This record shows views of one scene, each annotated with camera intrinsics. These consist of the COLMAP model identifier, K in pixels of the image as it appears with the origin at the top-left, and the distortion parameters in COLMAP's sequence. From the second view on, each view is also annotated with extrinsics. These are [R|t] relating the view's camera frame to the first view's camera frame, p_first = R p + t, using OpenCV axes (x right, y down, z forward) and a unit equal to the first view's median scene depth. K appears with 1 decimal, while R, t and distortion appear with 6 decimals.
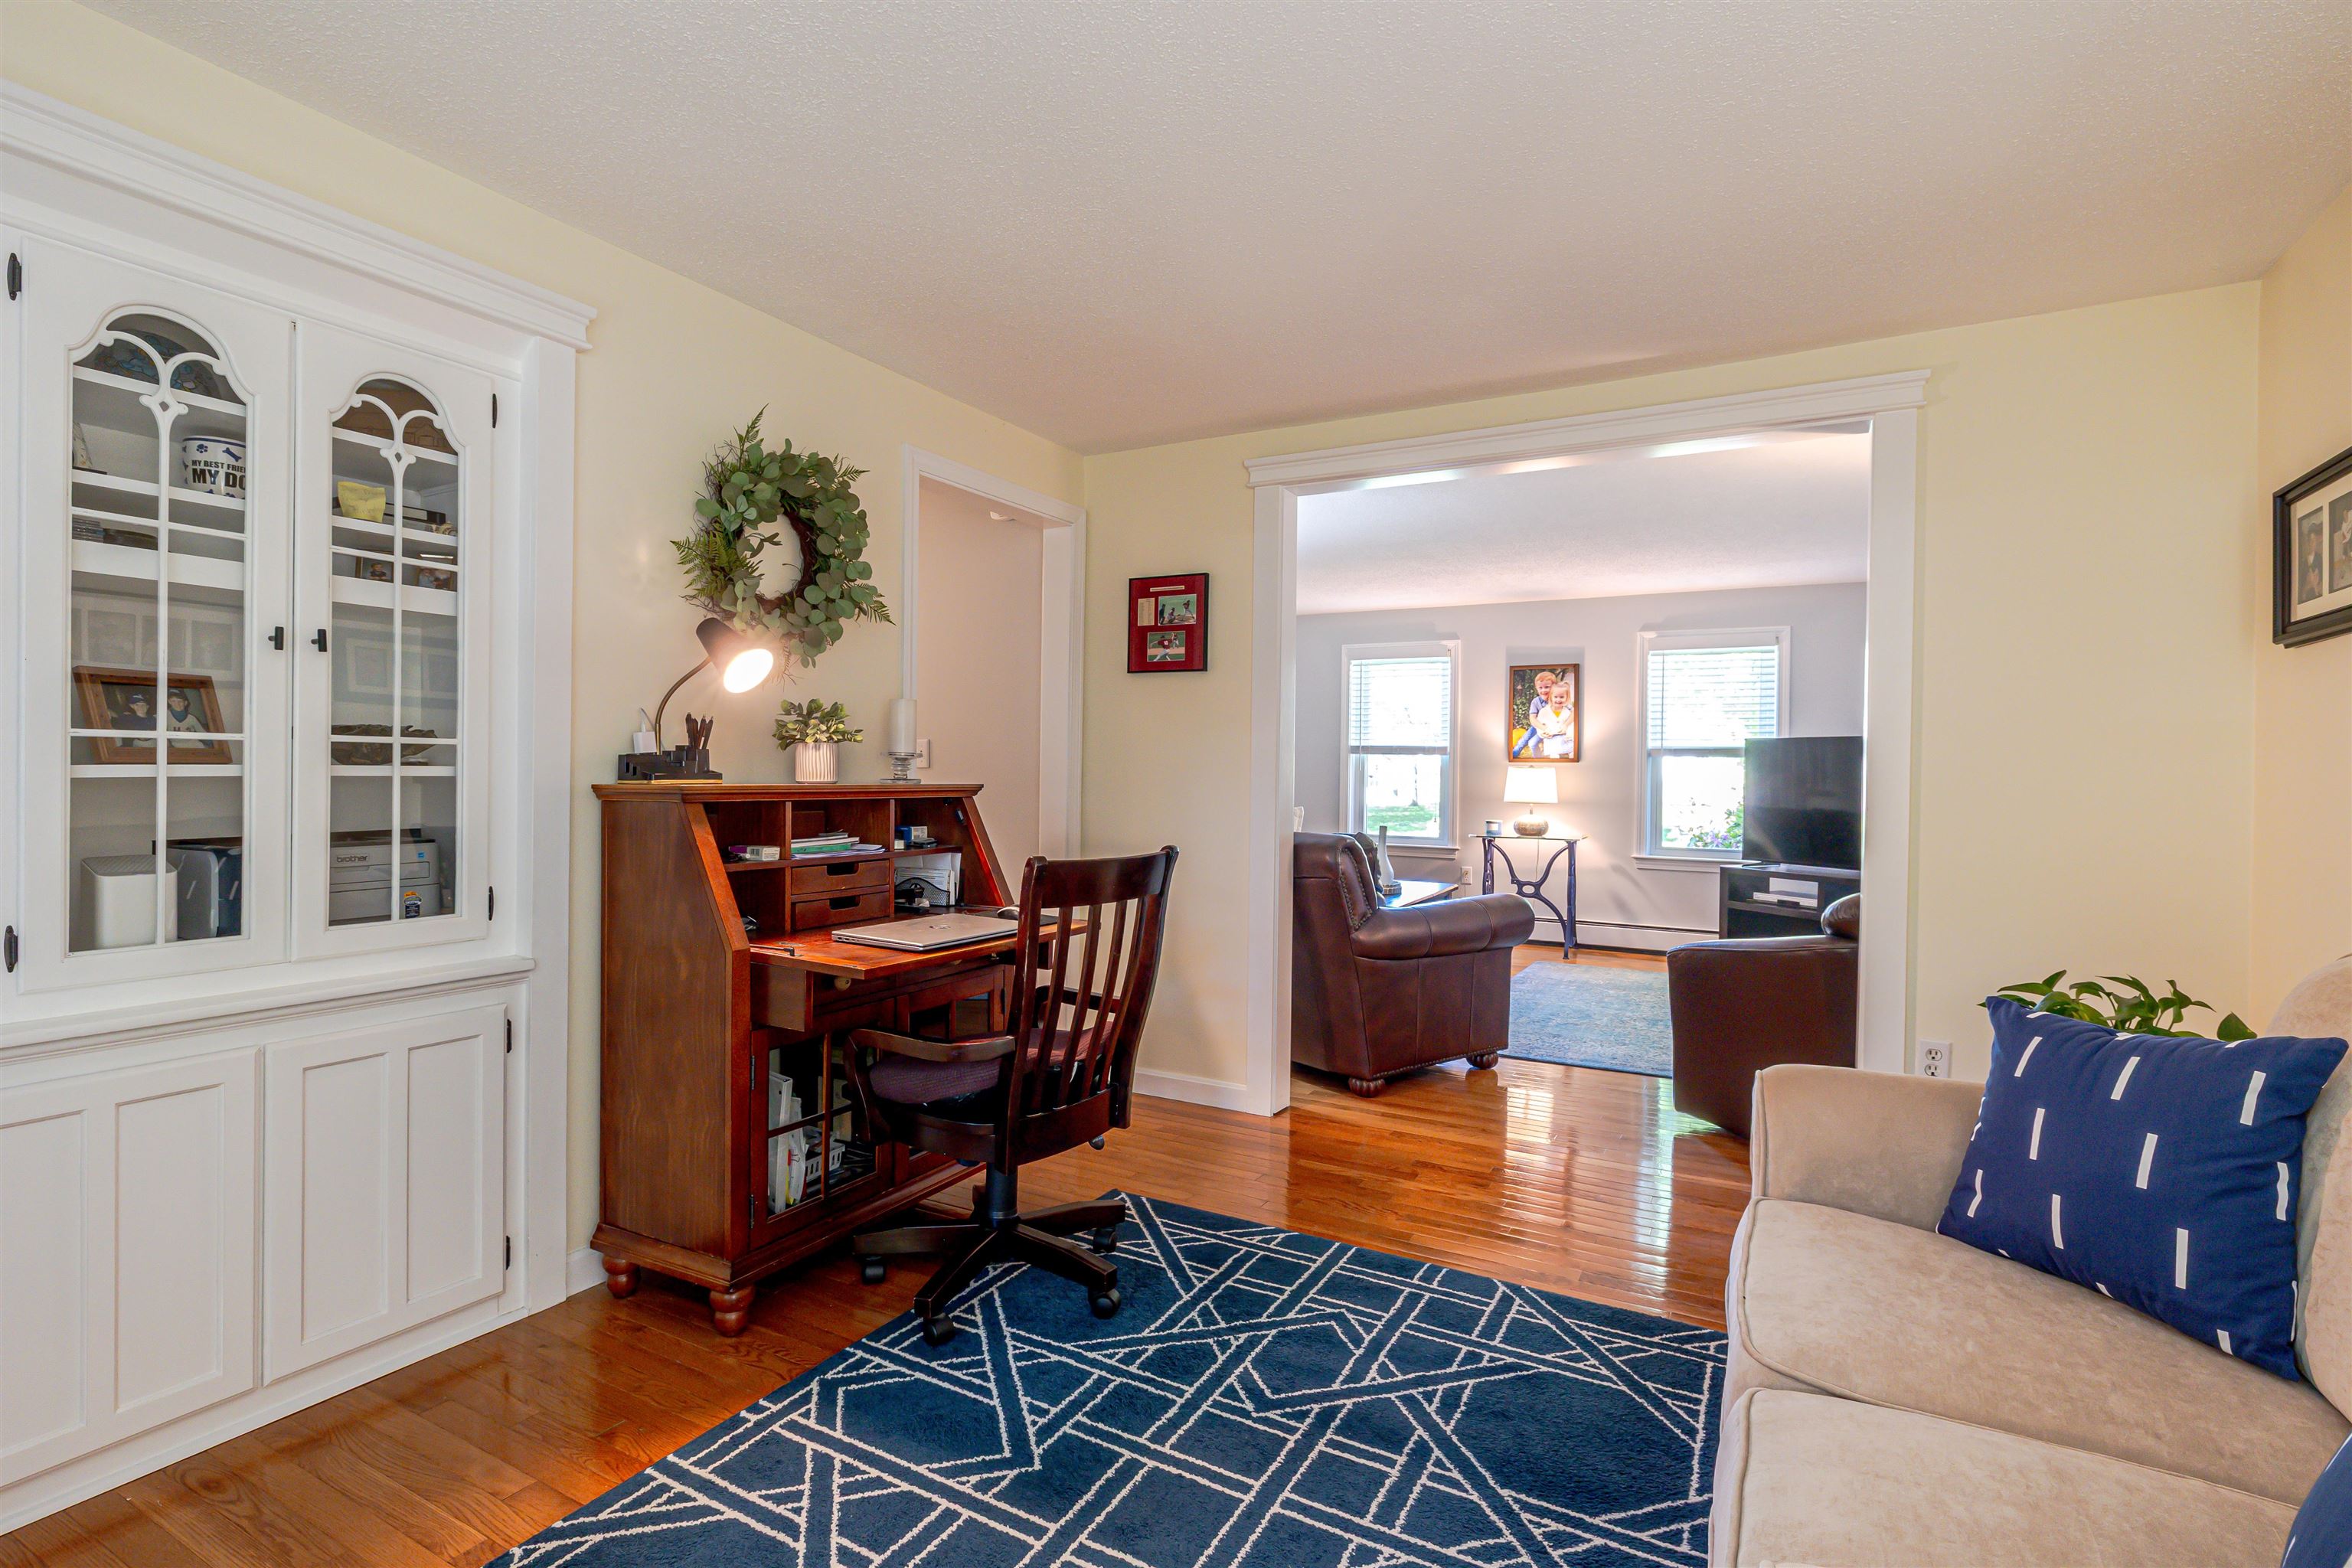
lens RADIAL K [[1116.7, 0, 1180.8], [0, 1116.7, 775.0], [0, 0, 1]] dist [-0.007987, 0.001990]
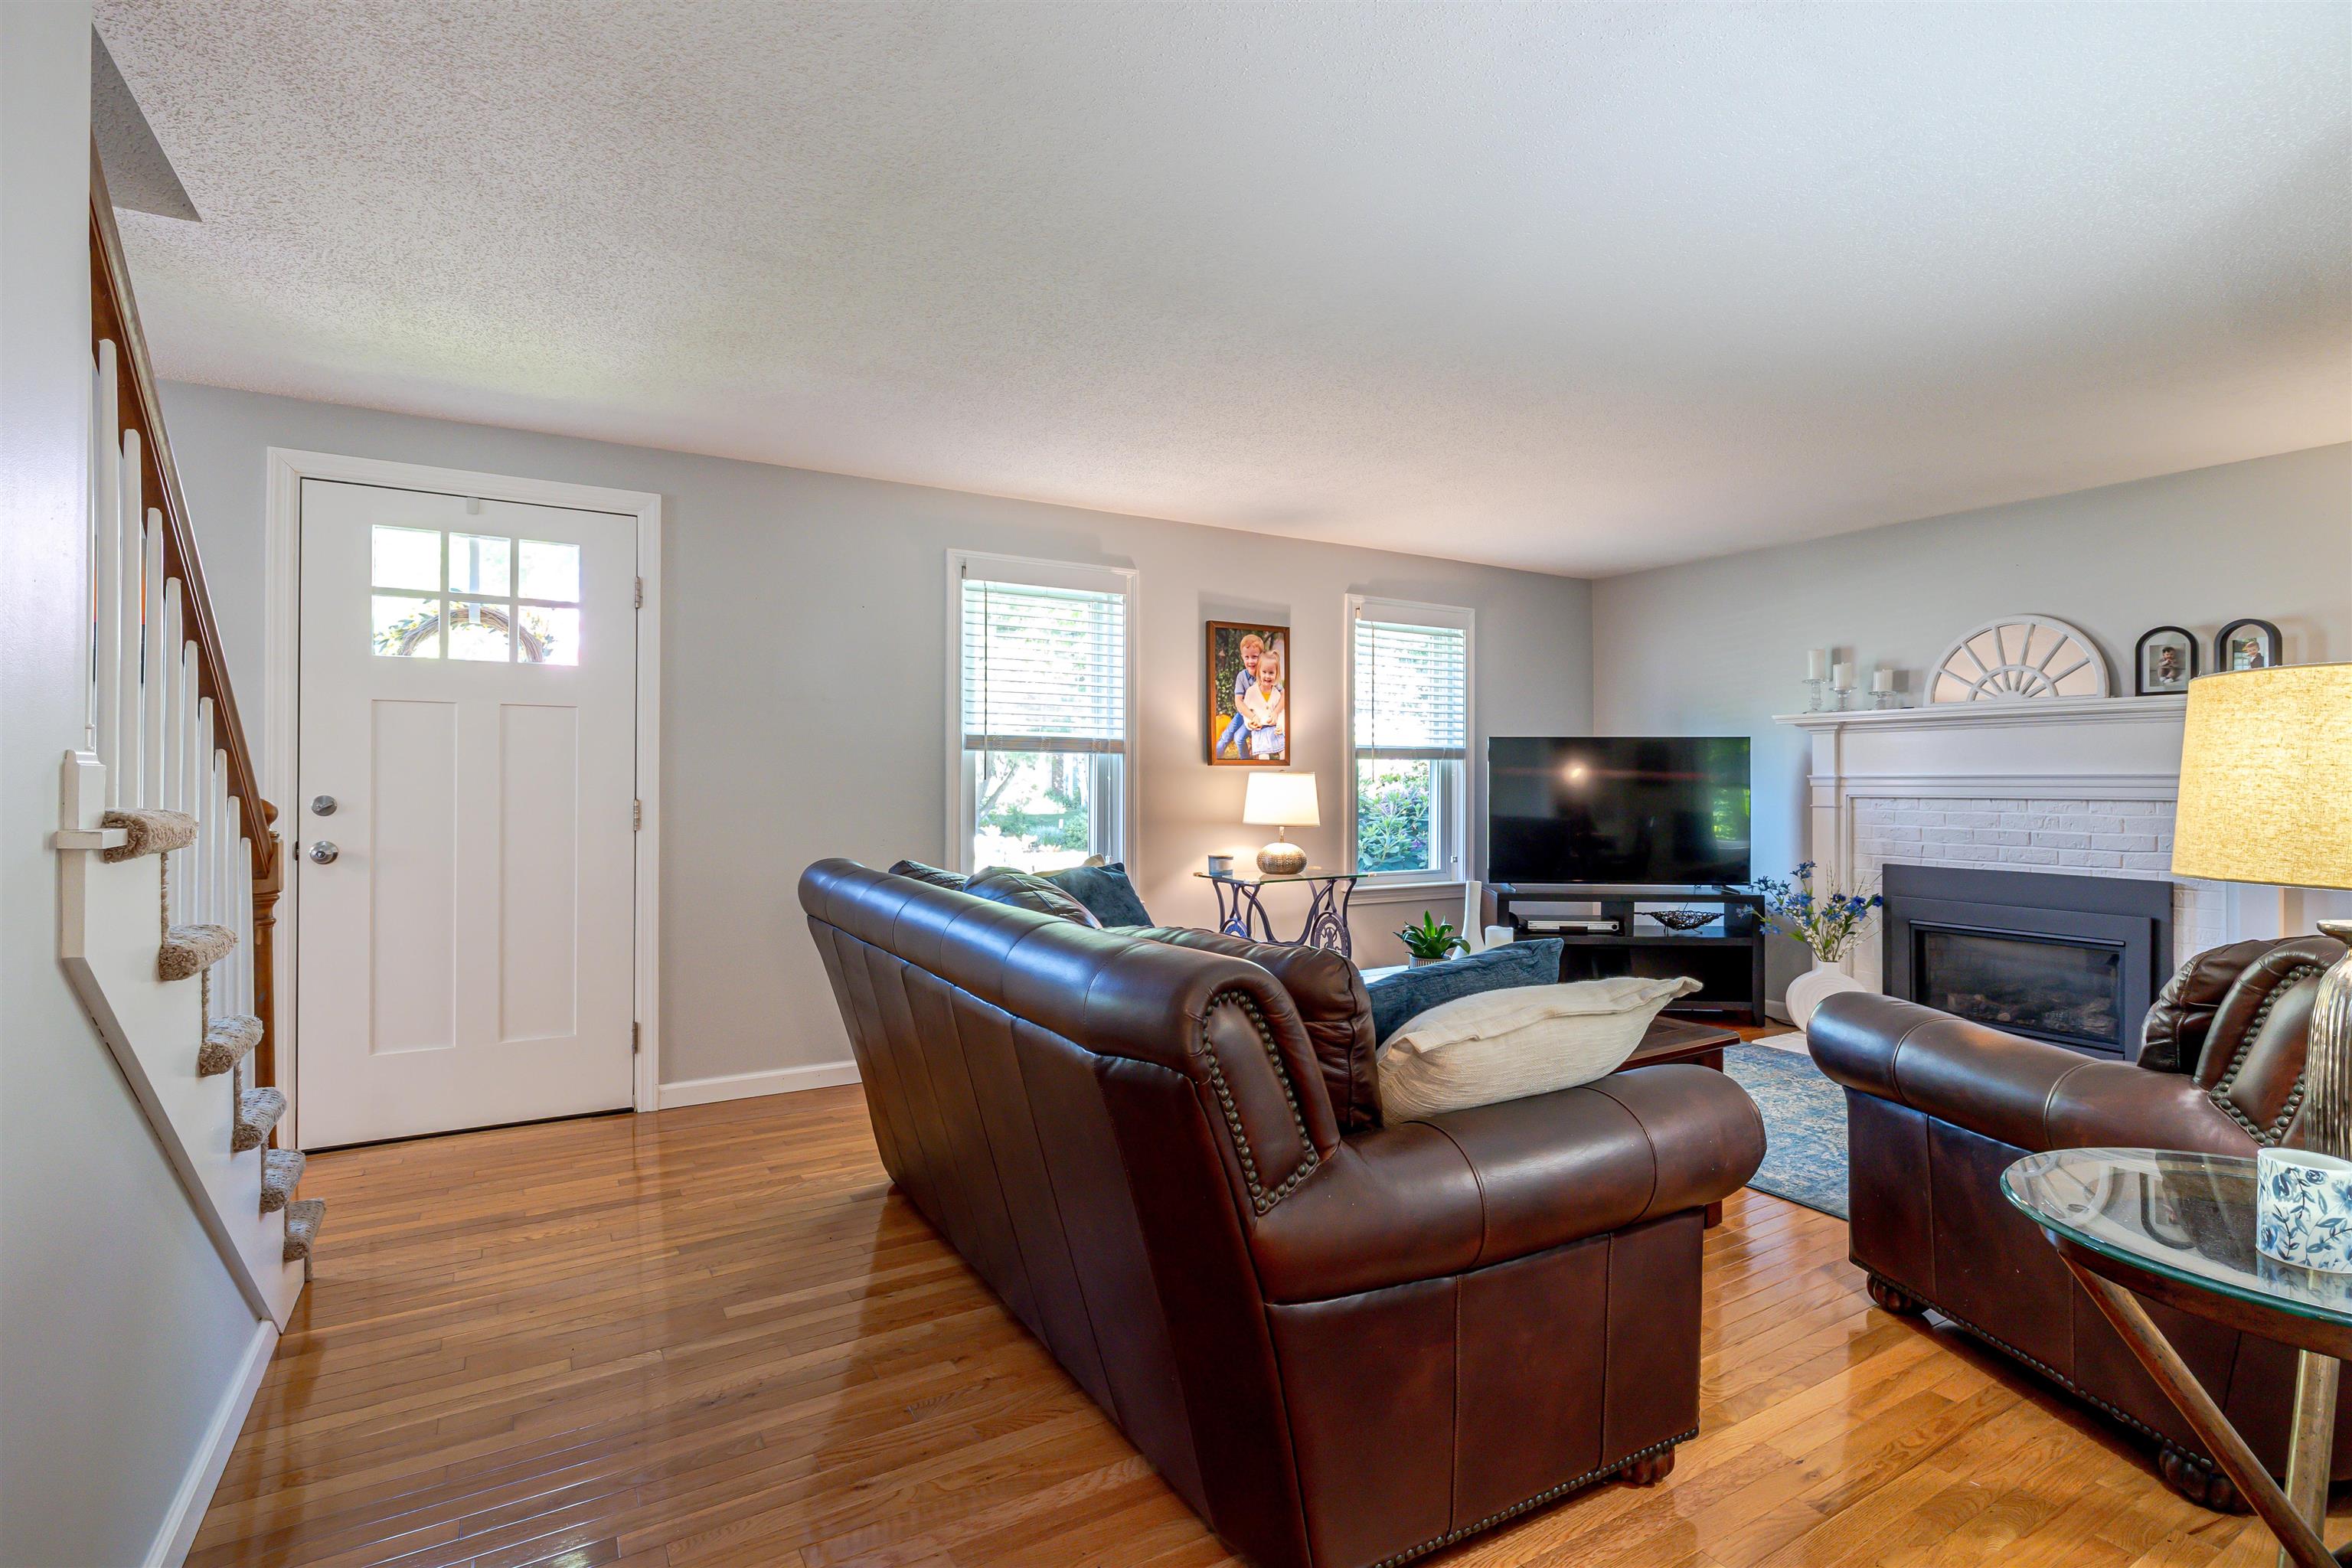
lens RADIAL K [[1116.7, 0, 1184.8], [0, 1116.7, 784.2], [0, 0, 1]] dist [-0.007987, 0.001990]
pose [[0.503704, -0.014573, 0.863753, -0.827803], [0.008830, 0.999892, 0.011721, -0.023389], [-0.863831, 0.001723, 0.503778, 1.950649]]
